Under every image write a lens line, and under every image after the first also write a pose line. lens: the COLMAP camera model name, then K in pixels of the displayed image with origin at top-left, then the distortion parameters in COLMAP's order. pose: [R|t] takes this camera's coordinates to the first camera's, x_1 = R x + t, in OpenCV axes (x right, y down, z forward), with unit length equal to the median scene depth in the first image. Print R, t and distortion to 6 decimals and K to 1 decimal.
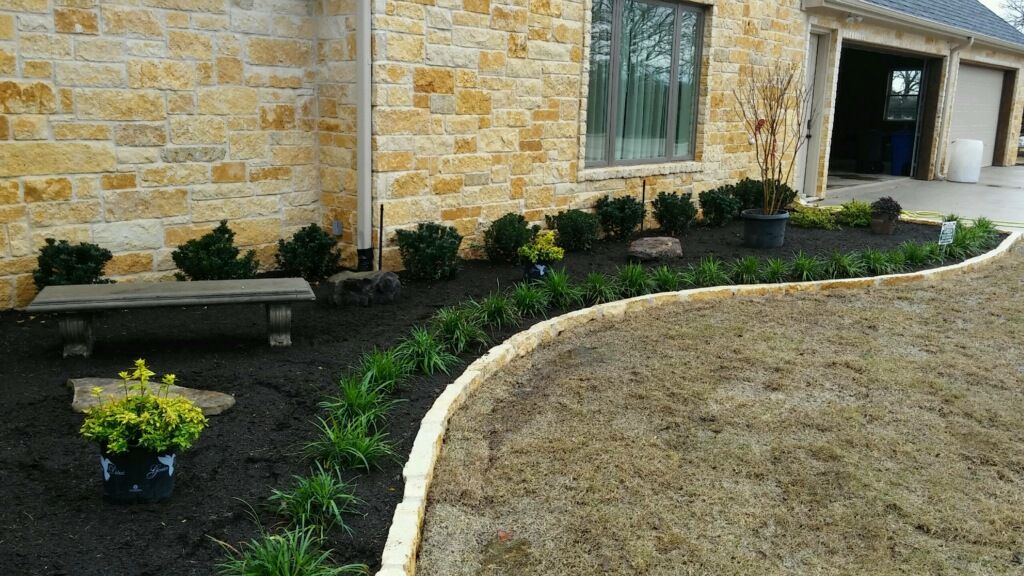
lens RADIAL K [[893.0, 0, 511.3], [0, 893.0, 287.6], [0, 0, 1]] dist [0.063516, -0.050899]
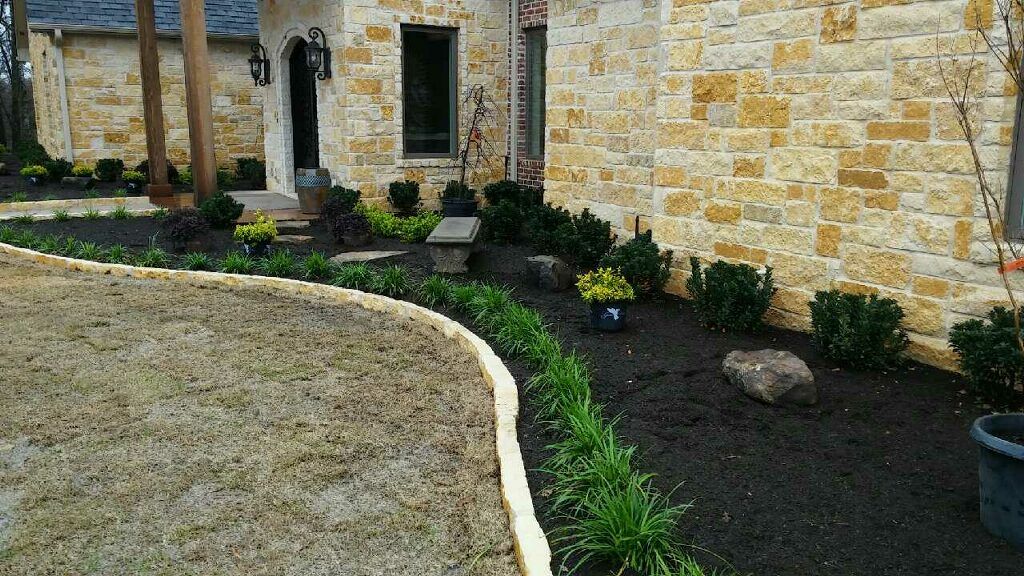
lens RADIAL K [[893.0, 0, 510.6], [0, 893.0, 287.4], [0, 0, 1]] dist [0.063516, -0.050899]
pose [[-0.360060, 0.147888, -0.921133, 0.768162], [-0.207067, 0.950060, 0.233473, -0.201348], [0.909659, 0.274801, -0.311456, 1.095422]]
